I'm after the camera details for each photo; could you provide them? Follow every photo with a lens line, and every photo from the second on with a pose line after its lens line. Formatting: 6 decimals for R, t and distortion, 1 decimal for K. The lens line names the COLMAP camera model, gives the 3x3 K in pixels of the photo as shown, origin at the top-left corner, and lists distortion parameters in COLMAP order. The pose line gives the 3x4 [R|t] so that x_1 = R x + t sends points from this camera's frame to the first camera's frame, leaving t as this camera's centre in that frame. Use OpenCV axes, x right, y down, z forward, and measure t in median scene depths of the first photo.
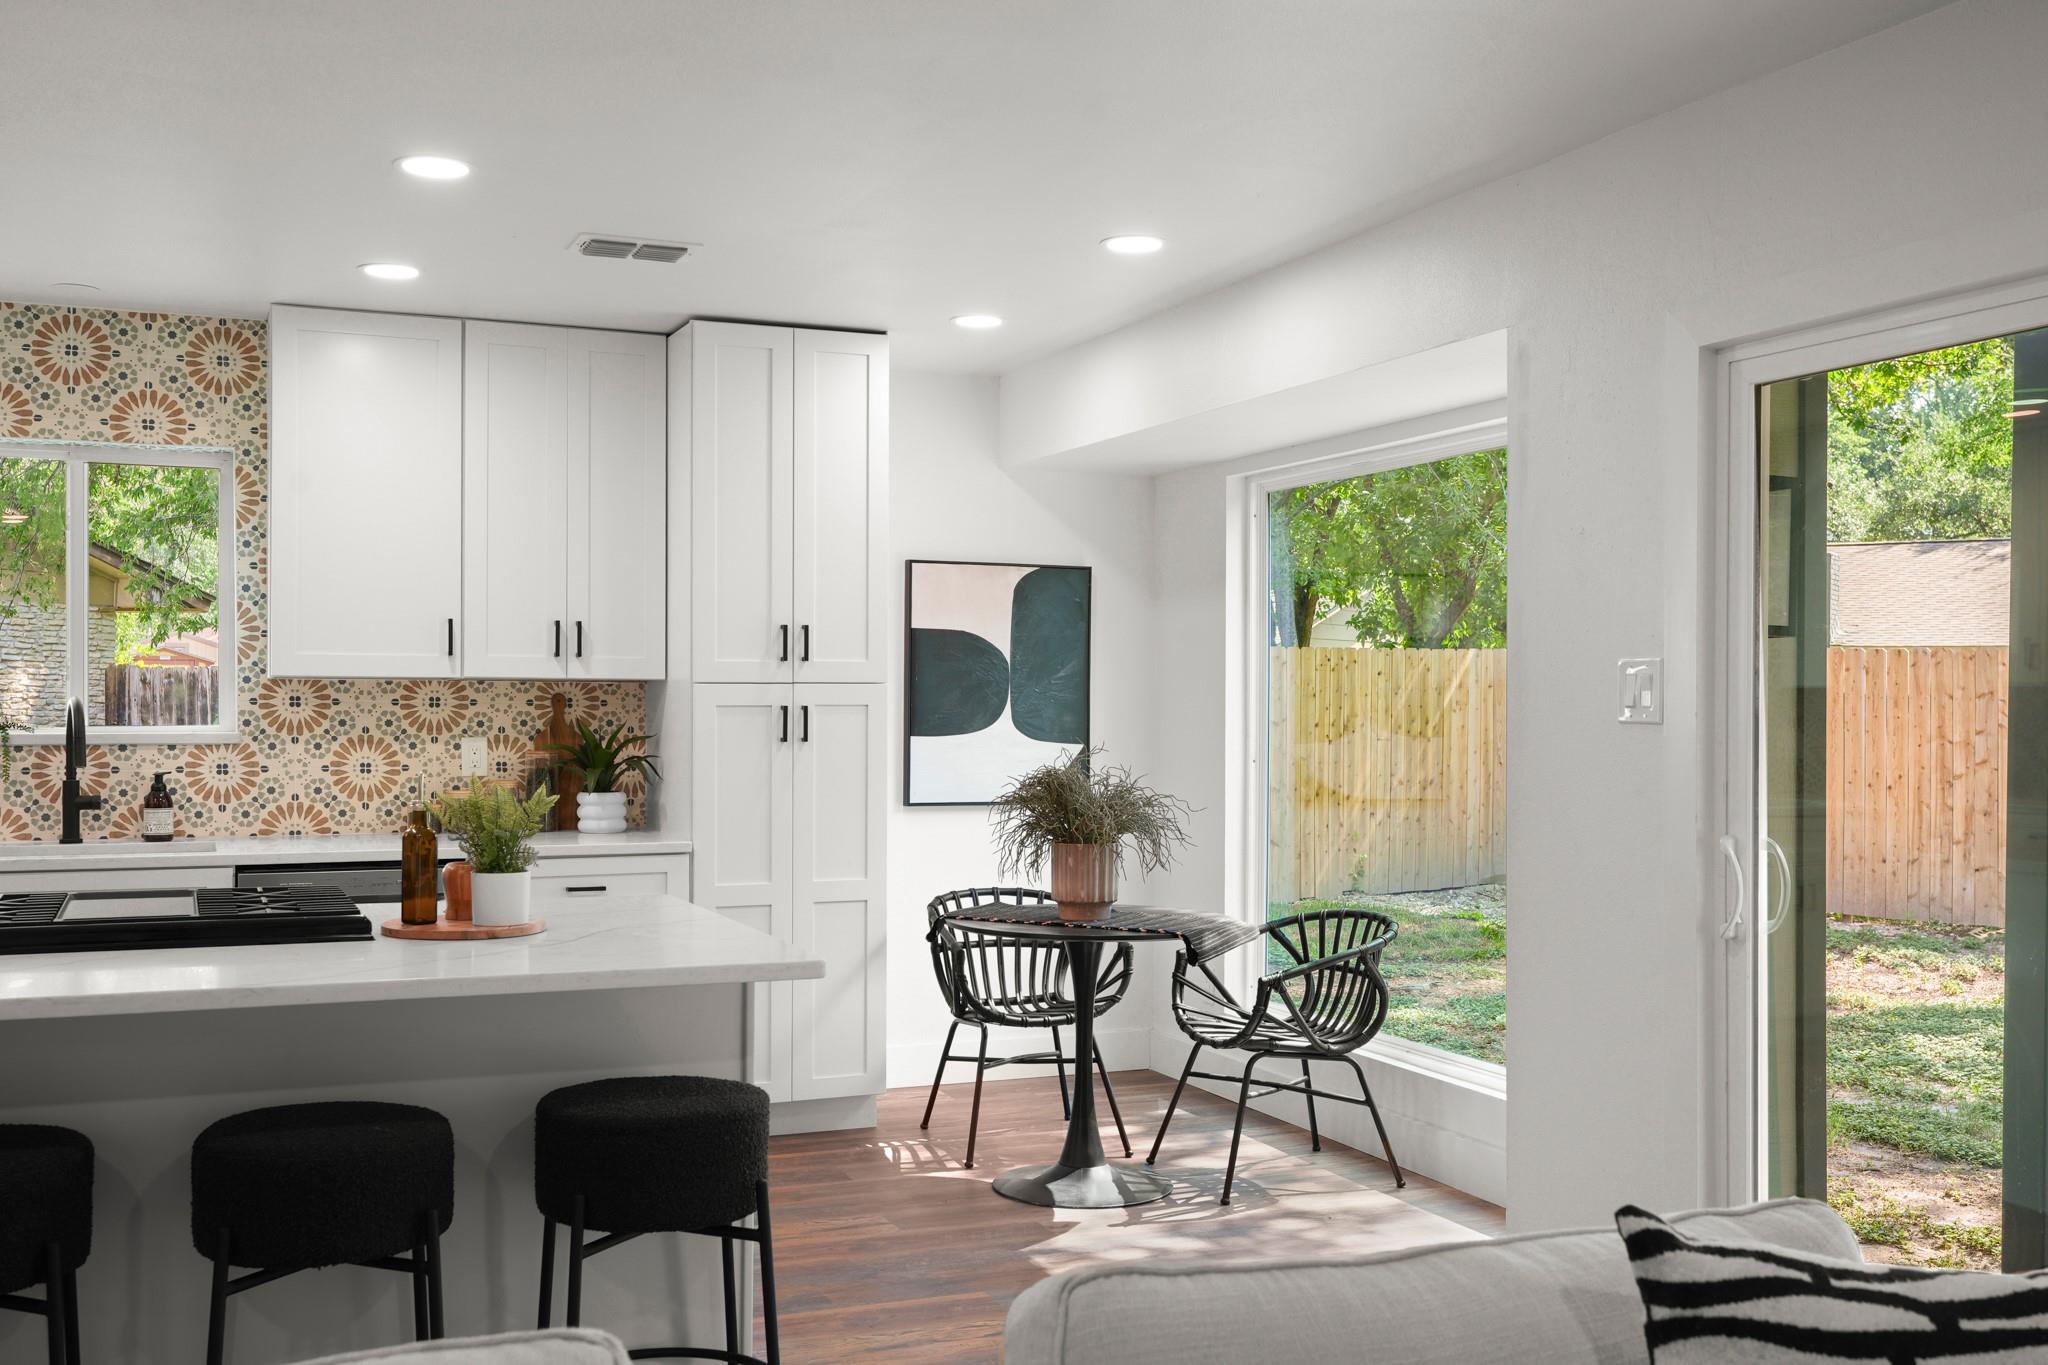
lens RADIAL K [[1970.6, 0, 1025.5], [0, 1970.6, 711.3], [0, 0, 1]] dist [0.008223, 0.008531]
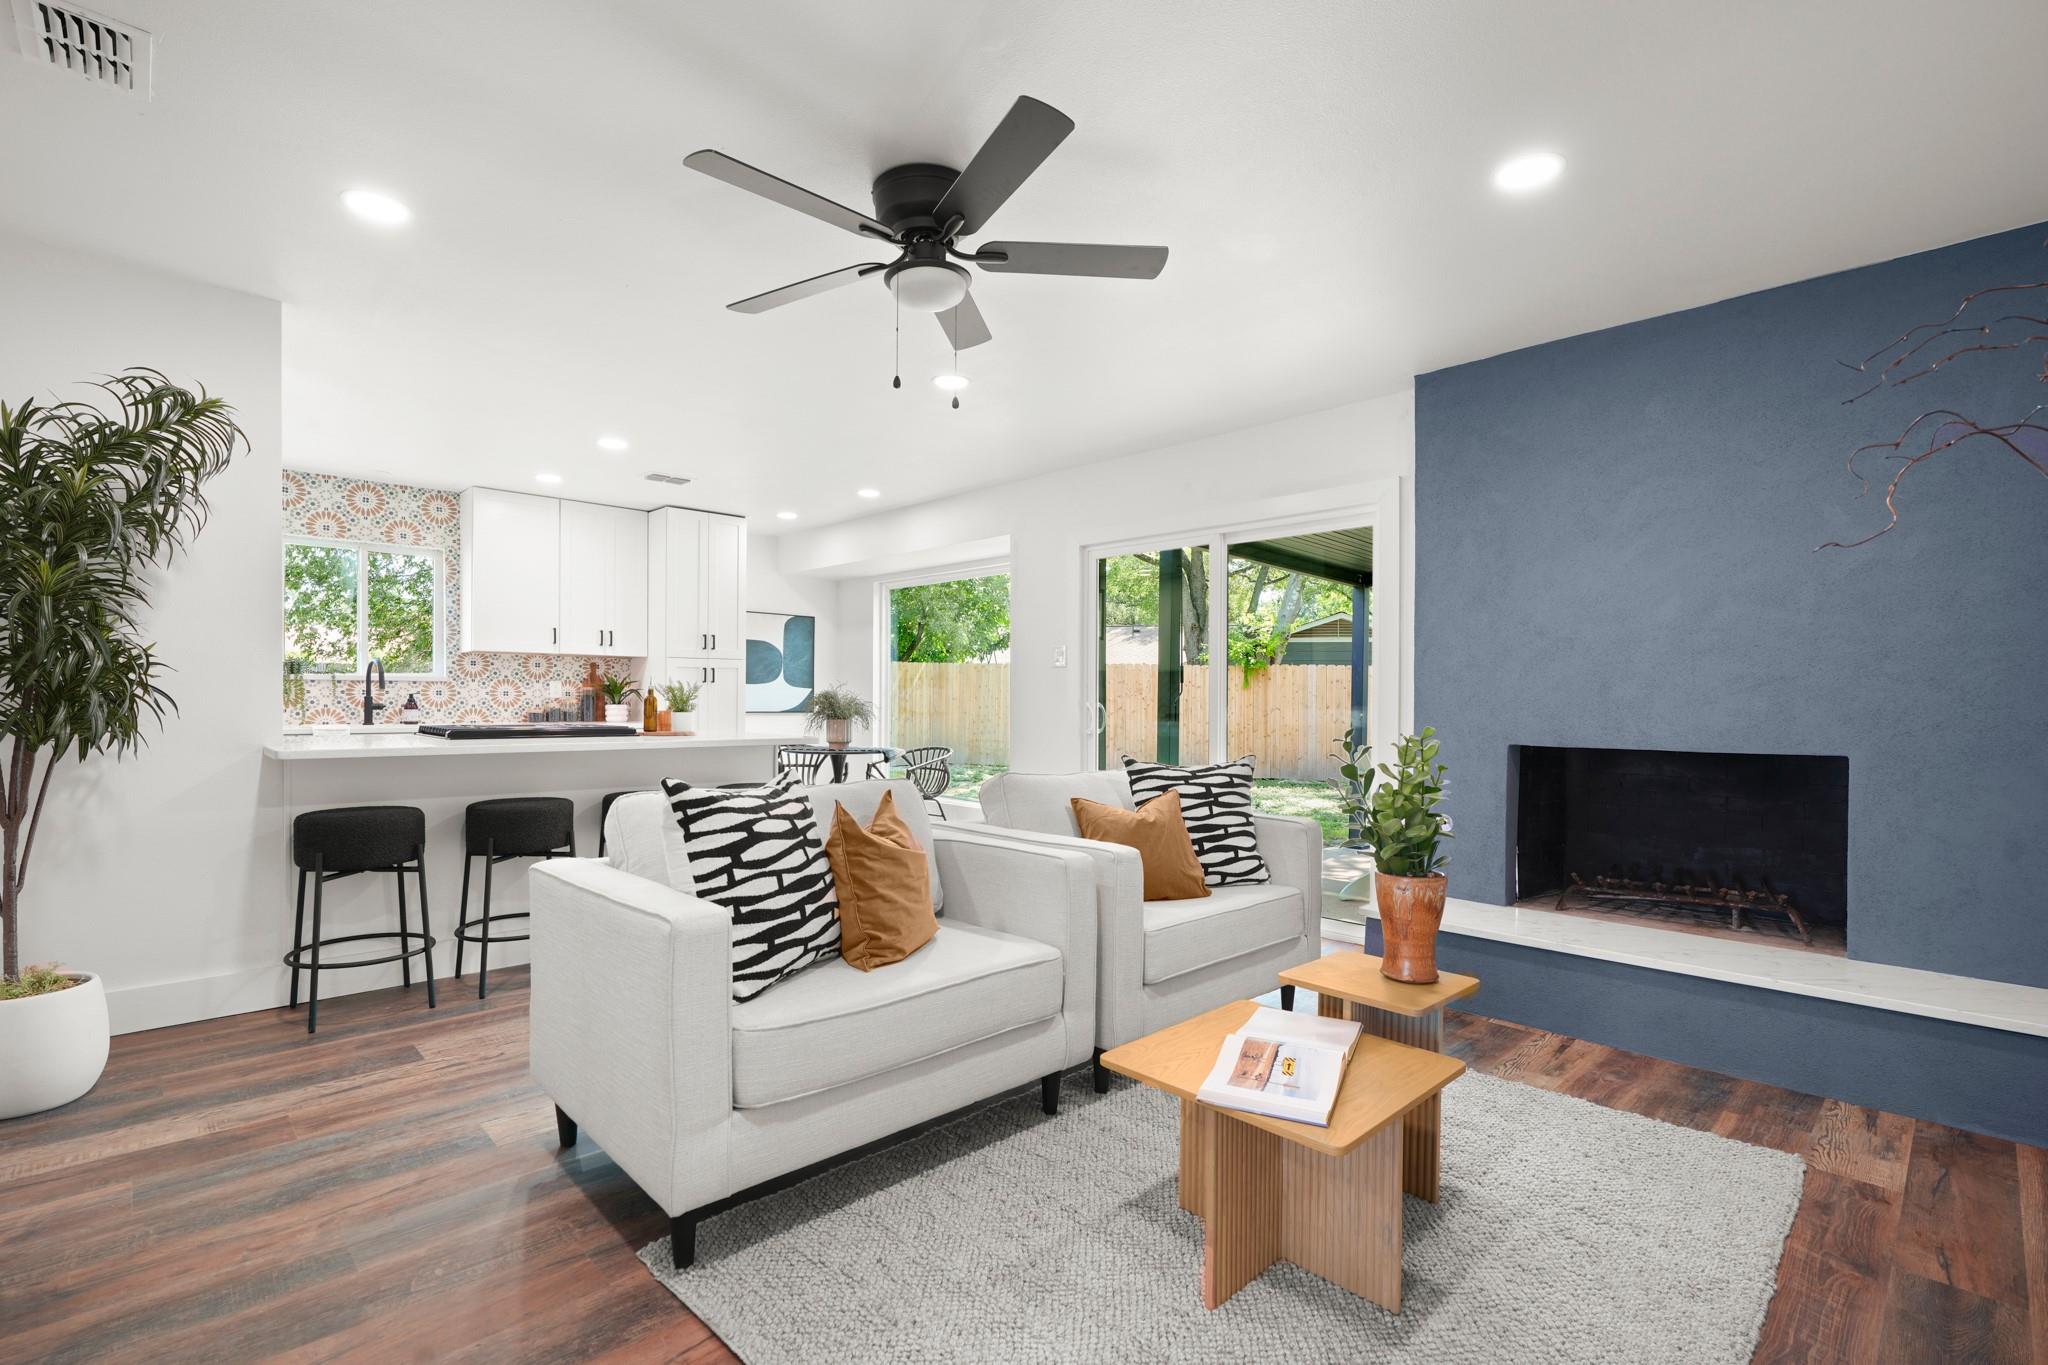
lens RADIAL K [[933.2, 0, 1017.1], [0, 933.2, 701.4], [0, 0, 1]] dist [-0.001223, -0.000055]
pose [[0.935291, 0.000541, 0.353880, -0.167531], [-0.000481, 1.000000, -0.000260, 0.038540], [-0.353880, 0.000073, 0.935291, -0.211655]]
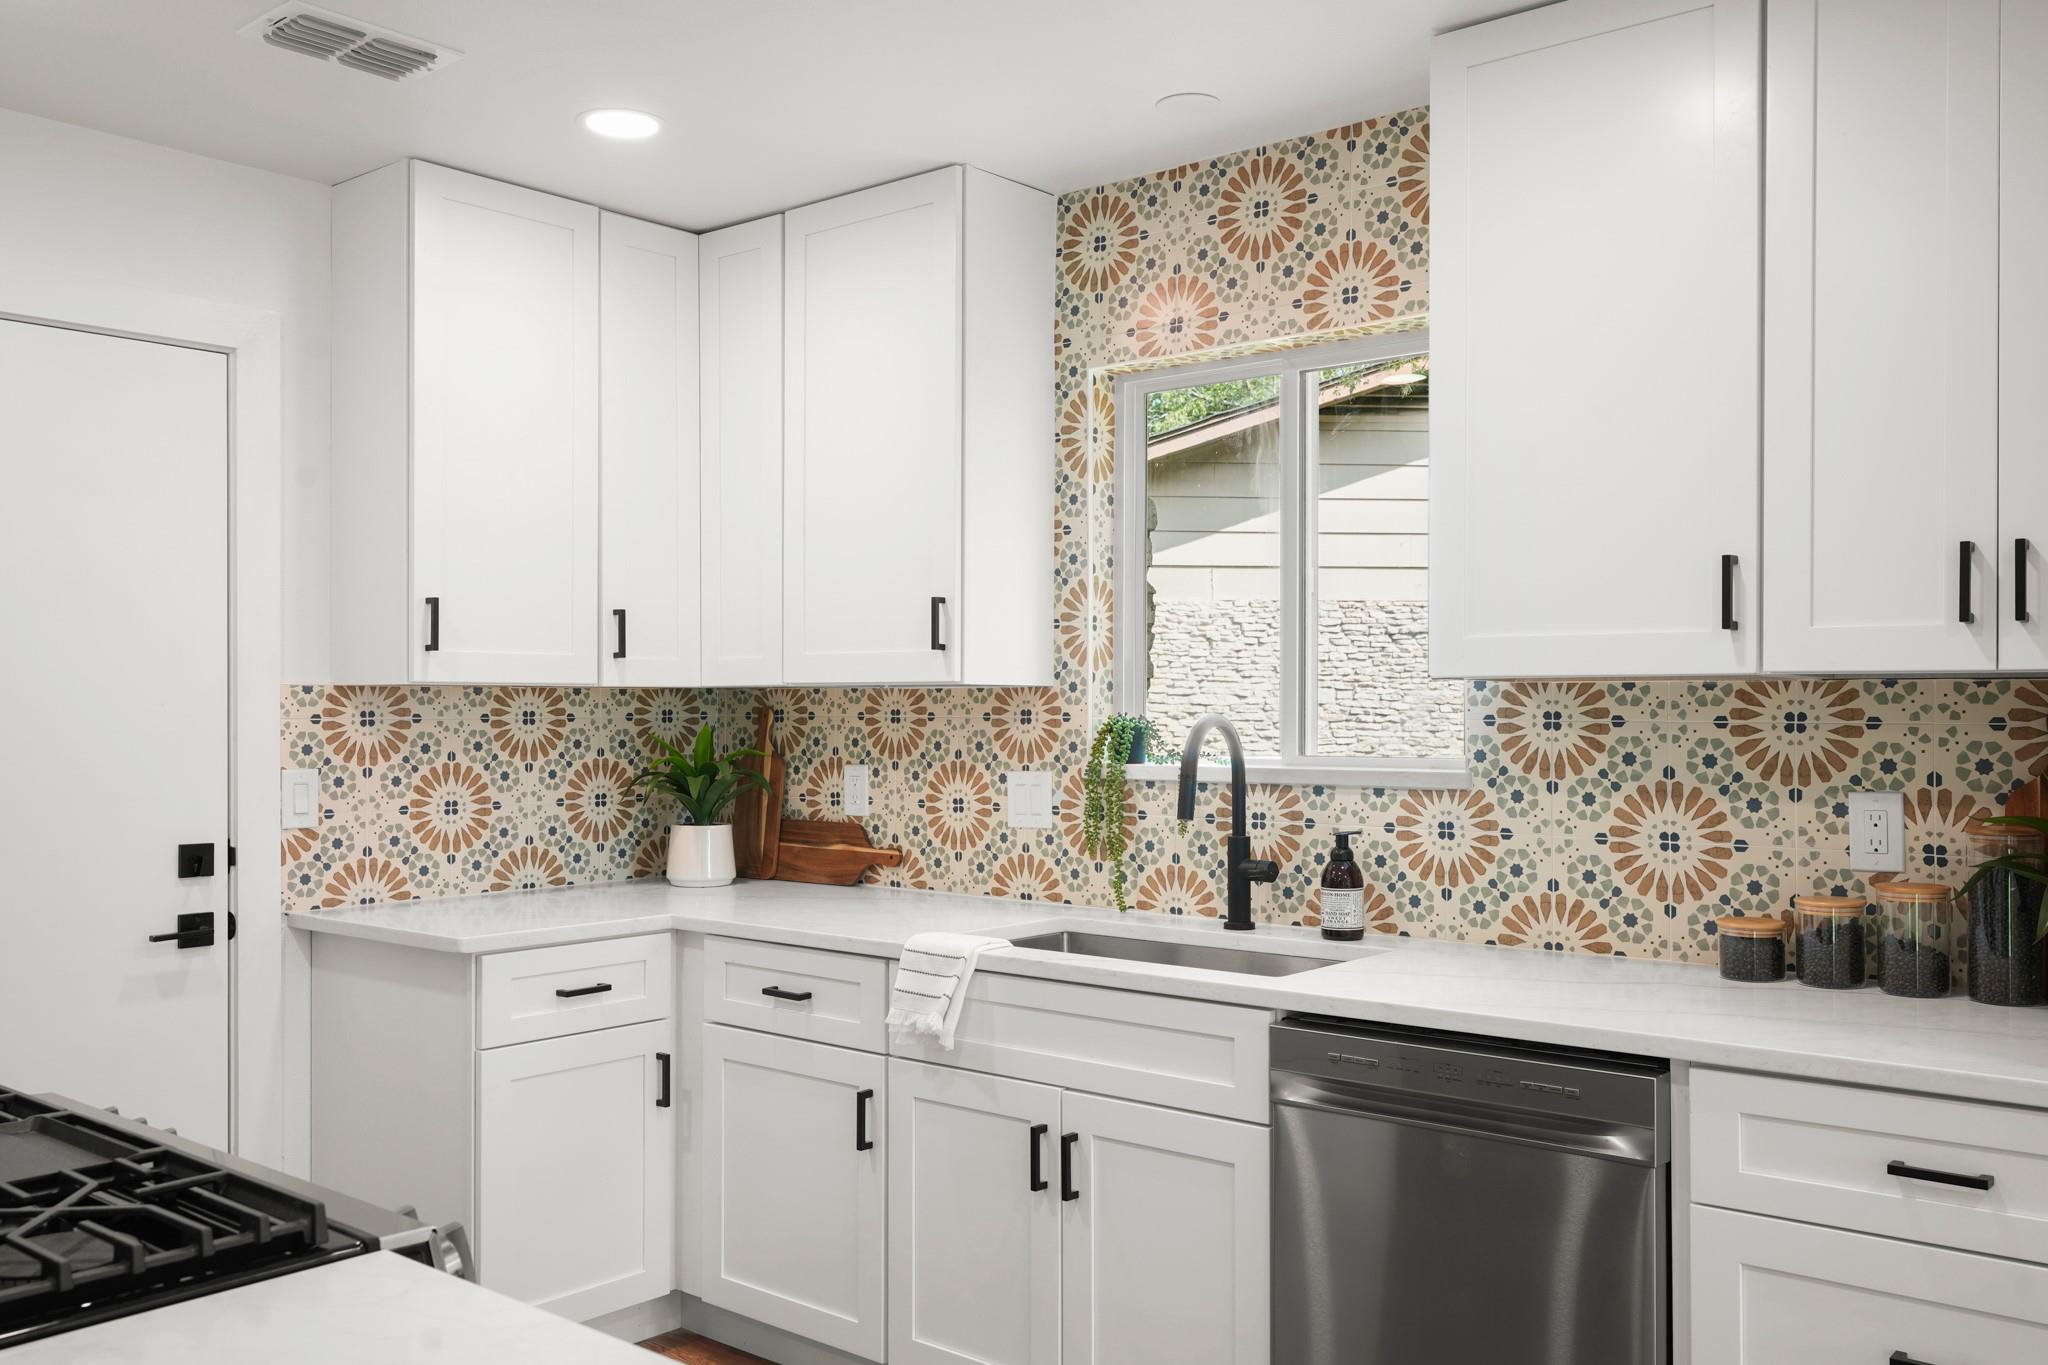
lens RADIAL K [[1747.0, 0, 1022.1], [0, 1747.0, 696.0], [0, 0, 1]] dist [0.006455, 0.001616]
pose [[0.450702, -0.008963, -0.892630, 0.020153], [-0.001536, 0.999940, -0.010817, -0.006439], [0.892673, 0.006246, 0.450661, 0.628961]]
